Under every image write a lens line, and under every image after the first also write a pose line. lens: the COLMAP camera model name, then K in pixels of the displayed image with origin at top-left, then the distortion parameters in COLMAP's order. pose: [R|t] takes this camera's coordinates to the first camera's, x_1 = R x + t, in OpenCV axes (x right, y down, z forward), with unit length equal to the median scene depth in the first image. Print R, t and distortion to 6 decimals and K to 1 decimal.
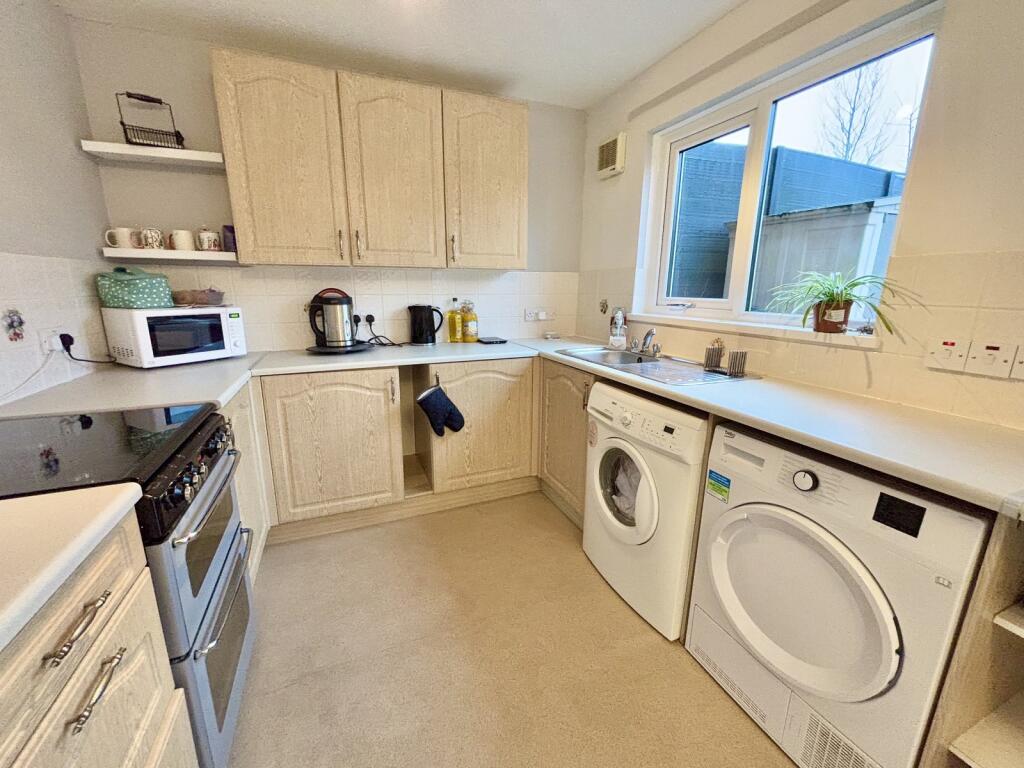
lens RADIAL K [[407.8, 0, 512.0], [0, 407.8, 384.0], [0, 0, 1]] dist [0.000867, 0.000177]
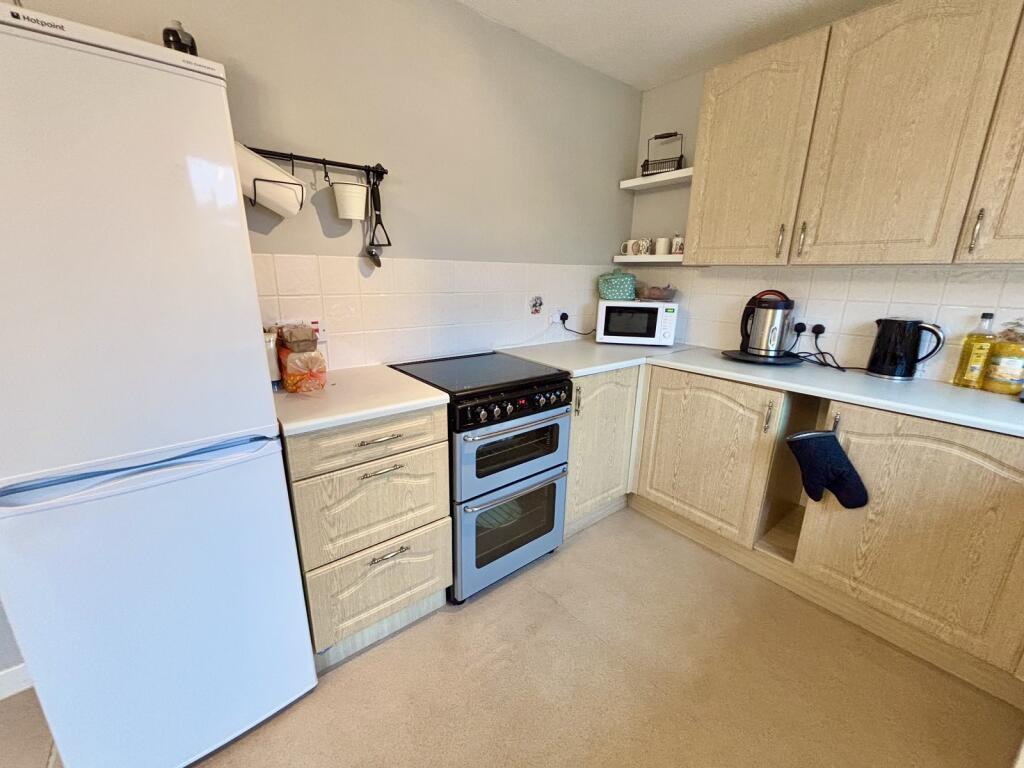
lens RADIAL K [[415.7, 0, 512.0], [0, 415.7, 384.0], [0, 0, 1]] dist [0.001307, 0.000266]
pose [[0.279391, 0.250457, -0.926937, 0.308836], [-0.237590, 0.953393, 0.185992, -0.077800], [0.930318, 0.168266, 0.325875, 0.226447]]
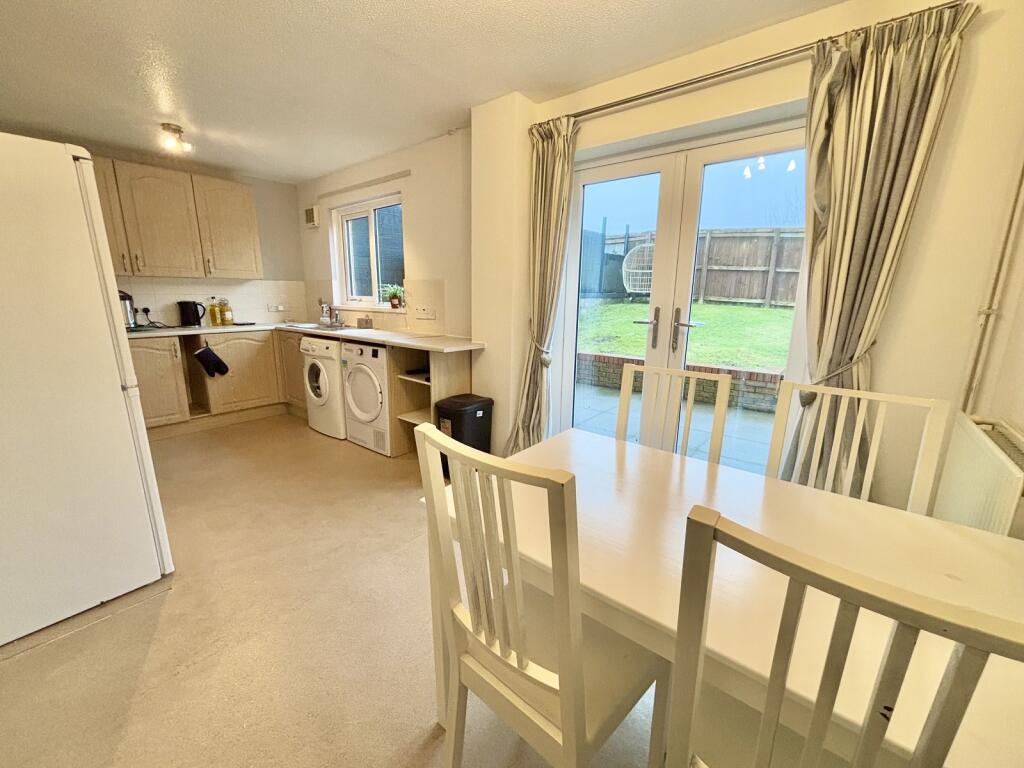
lens RADIAL K [[408.3, 0, 512.0], [0, 408.3, 384.0], [0, 0, 1]] dist [-0.008869, -0.000031]
pose [[0.877097, -0.098208, 0.470166, 0.119706], [0.104383, 0.994452, 0.012993, 0.266159], [-0.468833, 0.037681, 0.882483, -1.079142]]
